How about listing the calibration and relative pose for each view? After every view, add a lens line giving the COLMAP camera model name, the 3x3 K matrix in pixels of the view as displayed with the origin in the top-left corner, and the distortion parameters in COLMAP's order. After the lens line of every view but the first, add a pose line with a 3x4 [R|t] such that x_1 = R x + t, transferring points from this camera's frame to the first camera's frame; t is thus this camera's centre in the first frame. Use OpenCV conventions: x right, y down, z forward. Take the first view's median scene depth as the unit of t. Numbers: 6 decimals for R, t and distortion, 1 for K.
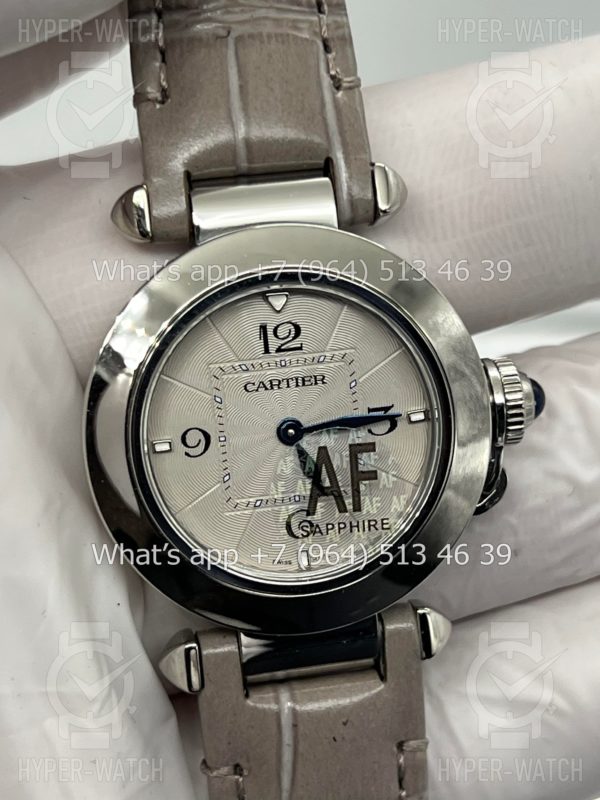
lens RADIAL K [[1677.1, 0, 300.0], [0, 1677.1, 400.0], [0, 0, 1]] dist [0.251669, 0.099484]
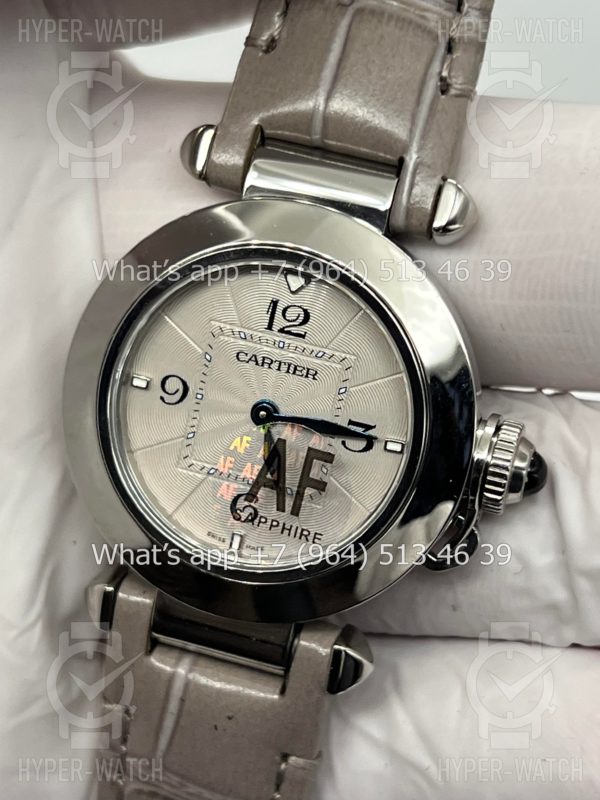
lens RADIAL K [[1677.1, 0, 300.0], [0, 1677.1, 400.0], [0, 0, 1]] dist [0.251669, 0.099484]
pose [[0.891221, 0.345705, -0.293623, 0.293275], [-0.340390, 0.937618, 0.070760, -0.063940], [0.299768, 0.036884, 0.953299, 0.083773]]
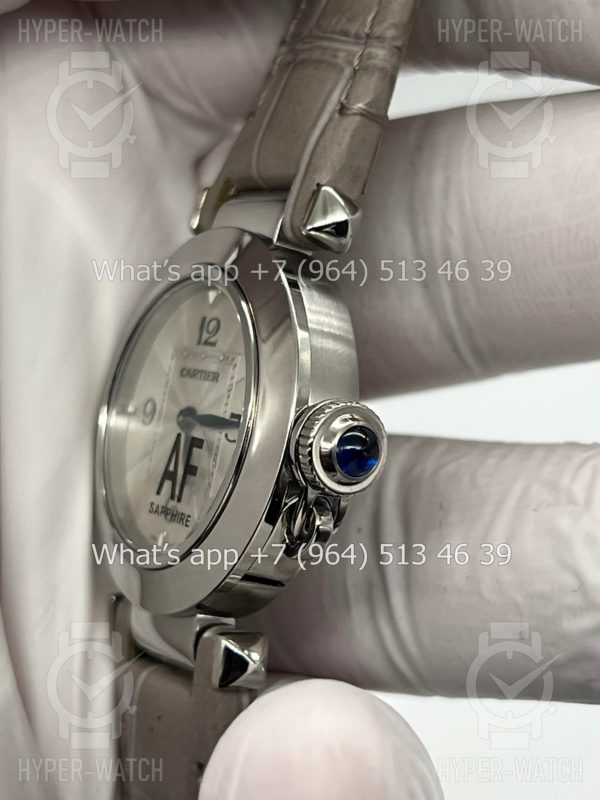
lens RADIAL K [[1677.1, 0, 300.0], [0, 1677.1, 400.0], [0, 0, 1]] dist [0.251669, 0.099484]
pose [[0.400909, 0.158191, -0.902357, 0.967026], [-0.316484, 0.948252, 0.025626, -0.041453], [0.859715, 0.275308, 0.430228, 0.605386]]
